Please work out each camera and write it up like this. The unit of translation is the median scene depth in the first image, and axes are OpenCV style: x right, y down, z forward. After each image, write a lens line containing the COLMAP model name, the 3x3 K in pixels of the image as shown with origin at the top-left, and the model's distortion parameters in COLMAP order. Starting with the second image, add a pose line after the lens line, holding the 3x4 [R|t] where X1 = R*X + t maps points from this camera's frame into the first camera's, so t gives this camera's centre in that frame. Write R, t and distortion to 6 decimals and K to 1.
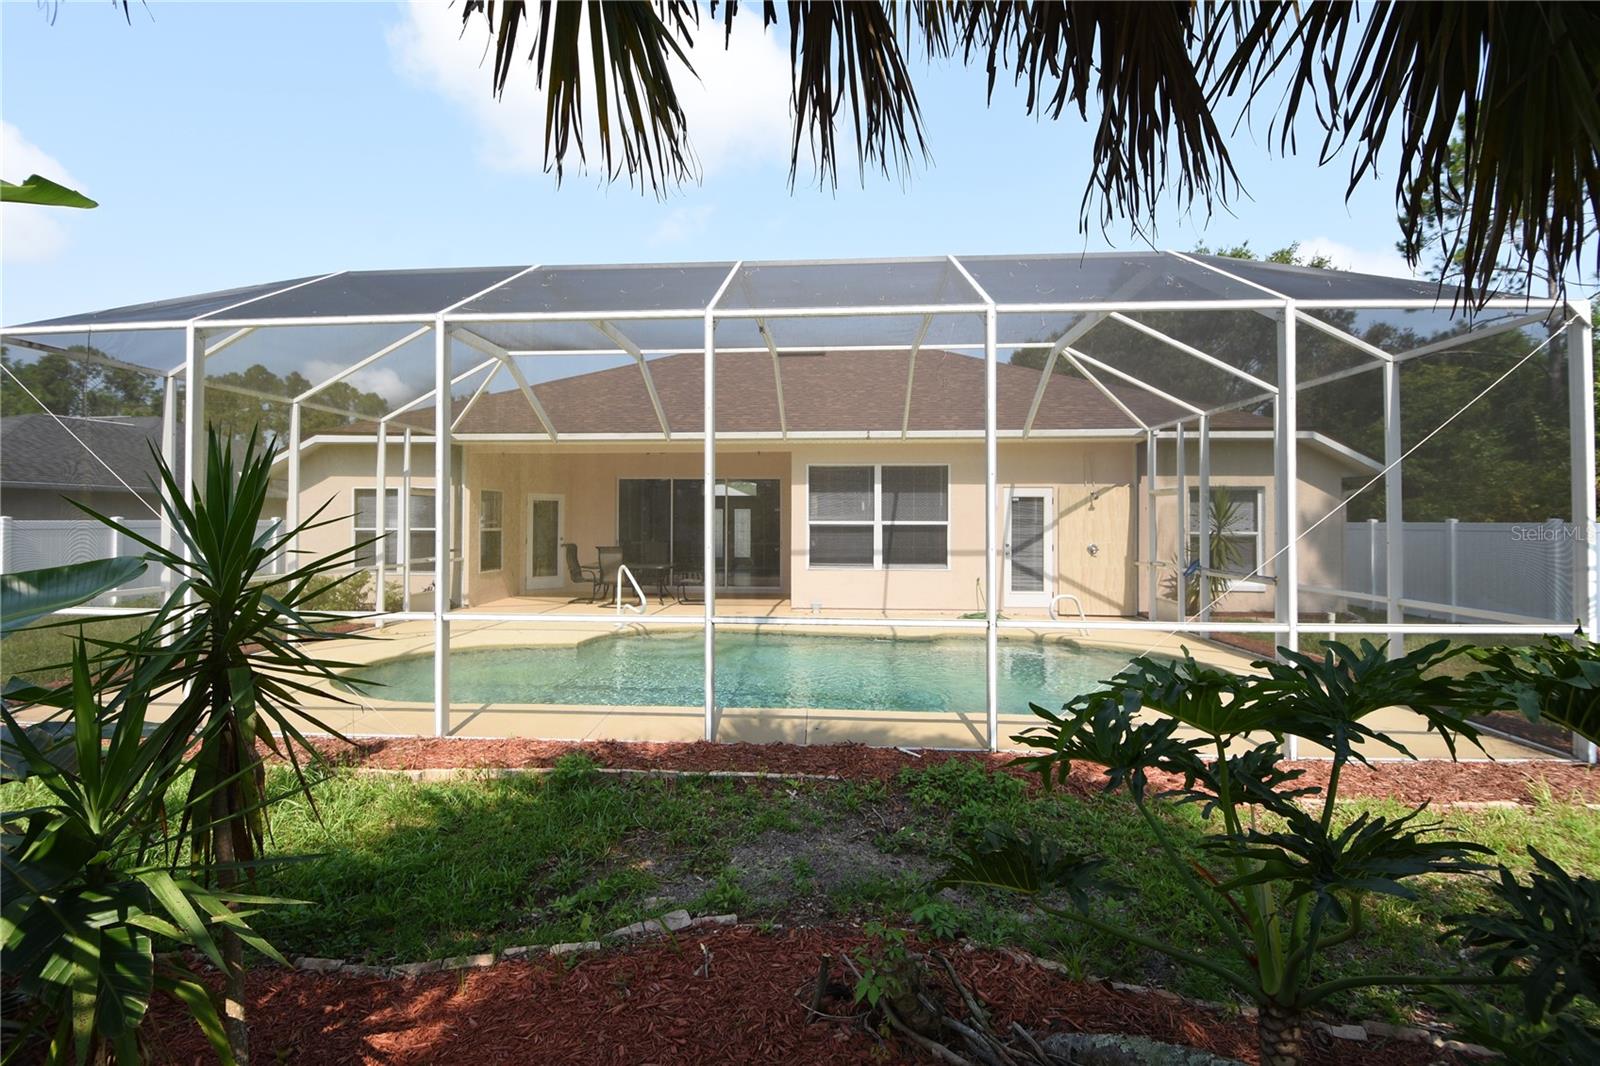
lens RADIAL K [[698.1, 0, 797.5], [0, 698.1, 512.3], [0, 0, 1]] dist [0.000654, 0.000079]
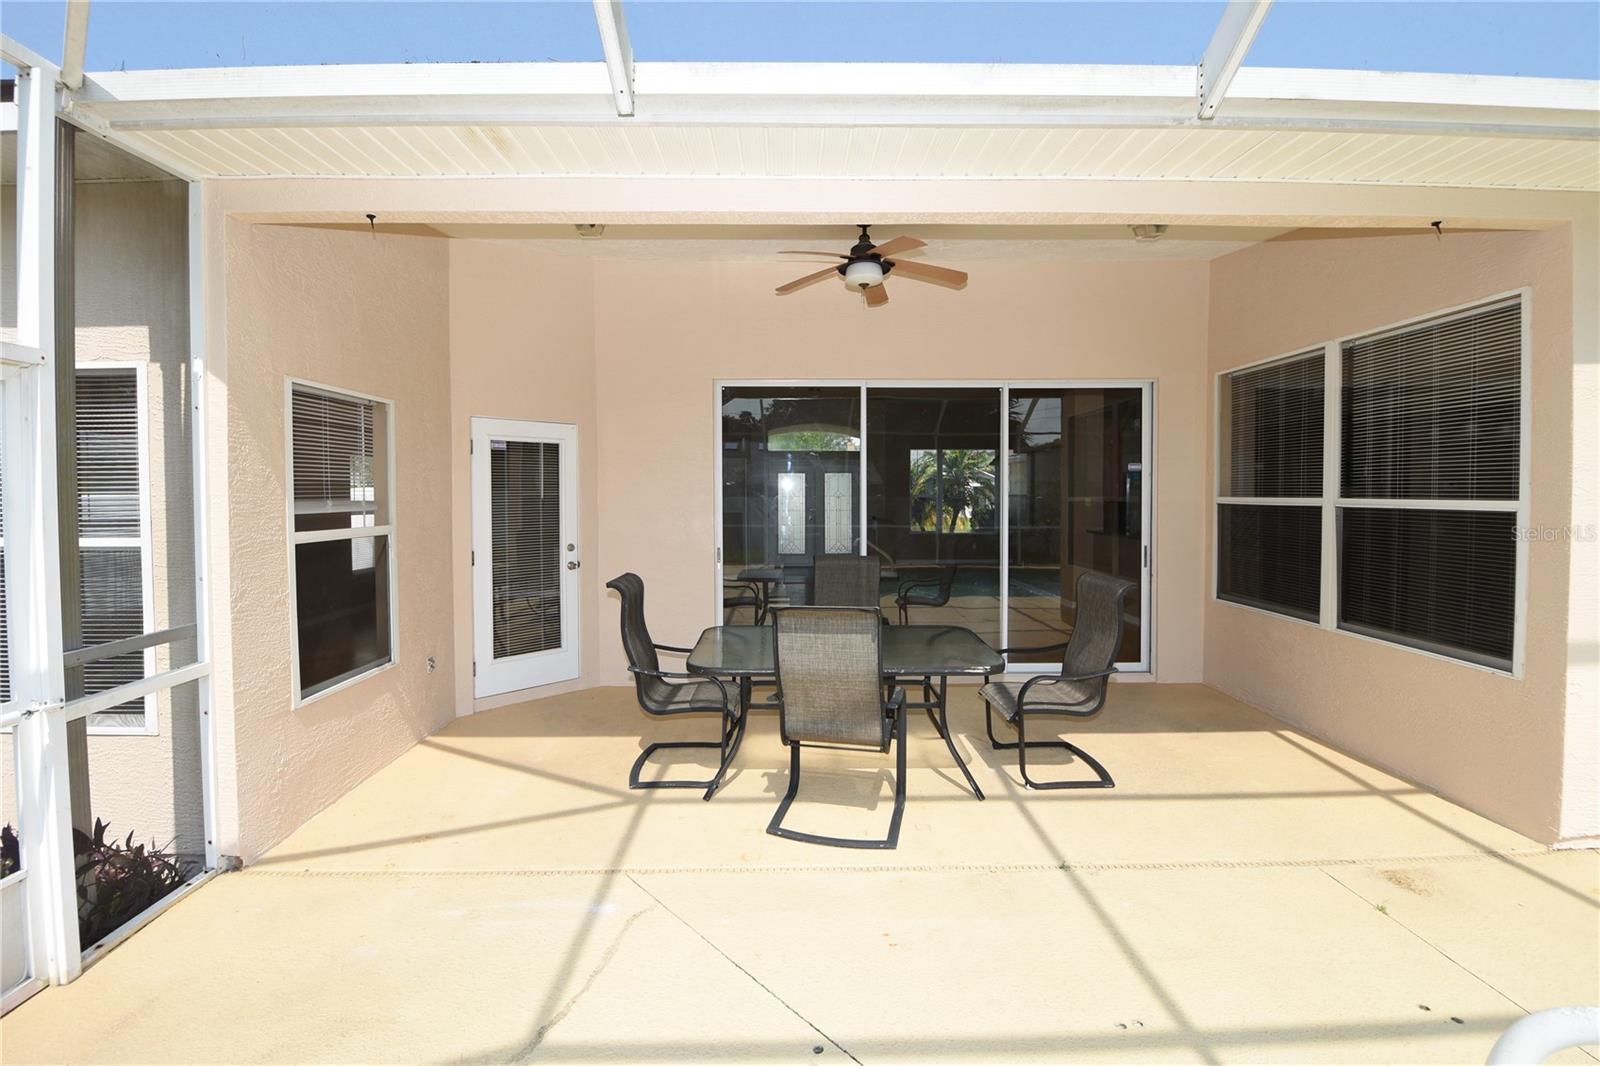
lens RADIAL K [[698.1, 0, 797.5], [0, 698.1, 512.3], [0, 0, 1]] dist [0.000654, 0.000079]
pose [[0.998162, -0.006180, 0.060288, -0.301054], [0.003536, 0.999031, 0.043872, 0.004536], [-0.060501, -0.043578, 0.997216, 0.783610]]
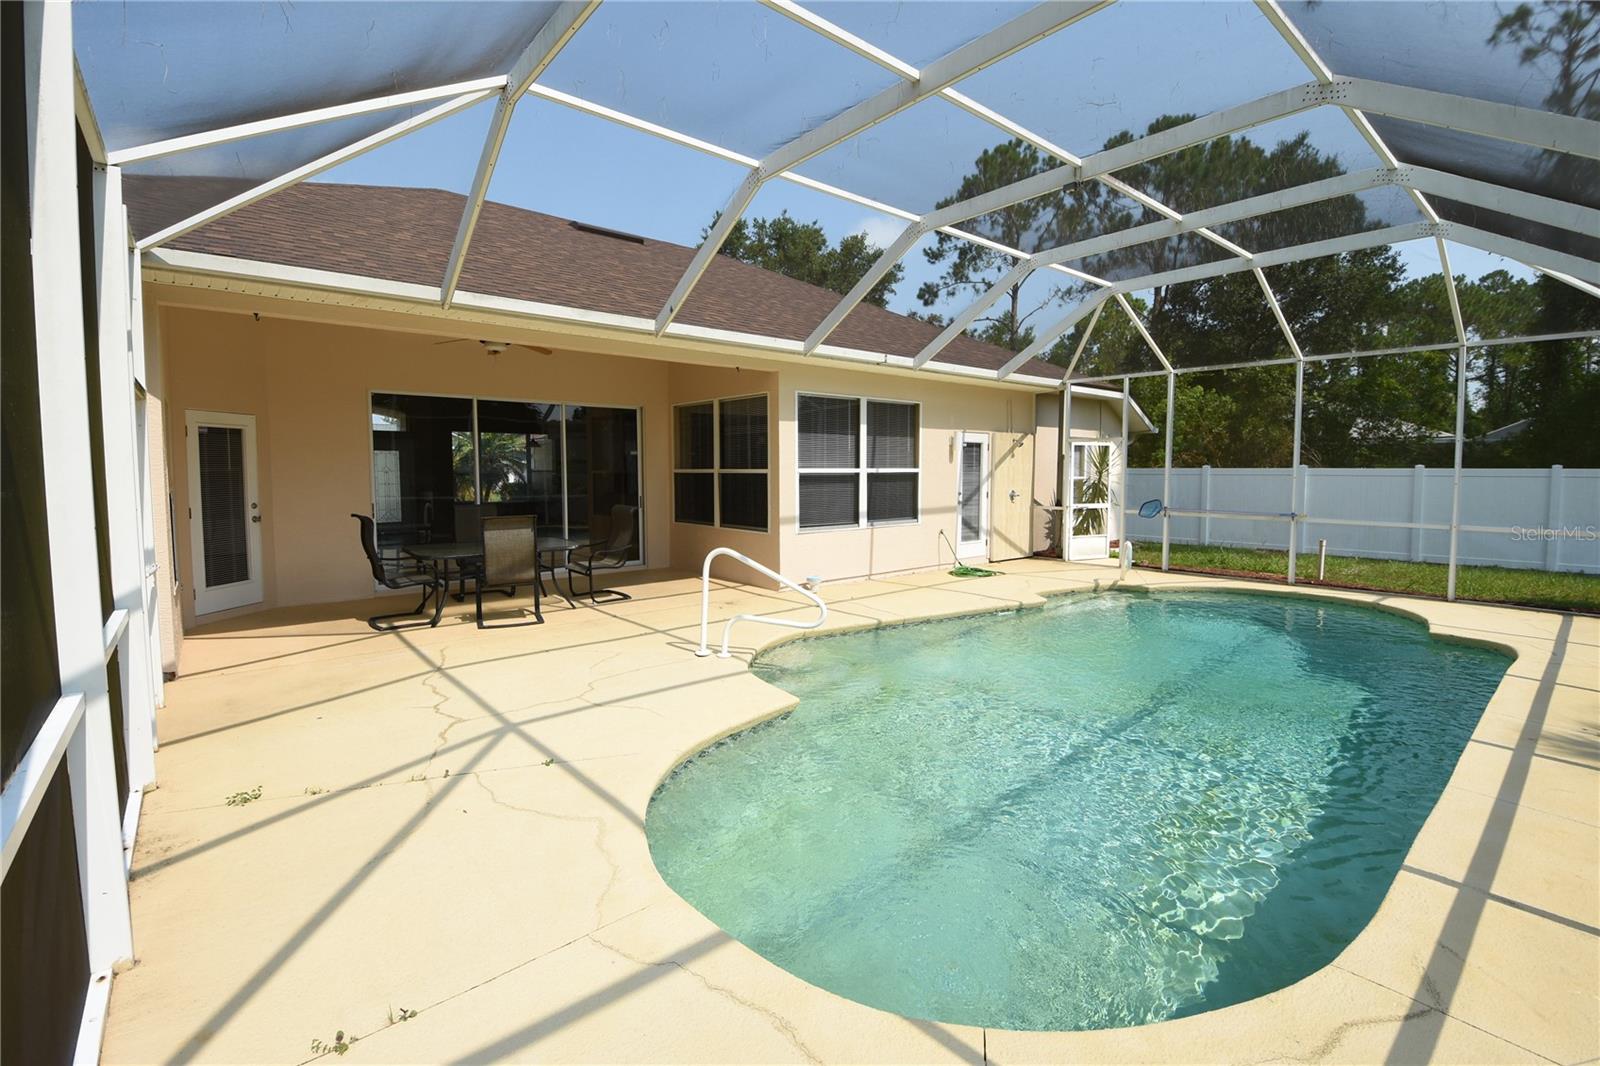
lens RADIAL K [[698.1, 0, 797.5], [0, 698.1, 512.3], [0, 0, 1]] dist [0.000654, 0.000079]
pose [[0.730860, -0.045495, 0.681009, -0.496086], [-0.006556, 0.997262, 0.073658, 0.003824], [-0.682496, -0.058298, 0.728561, 0.456464]]
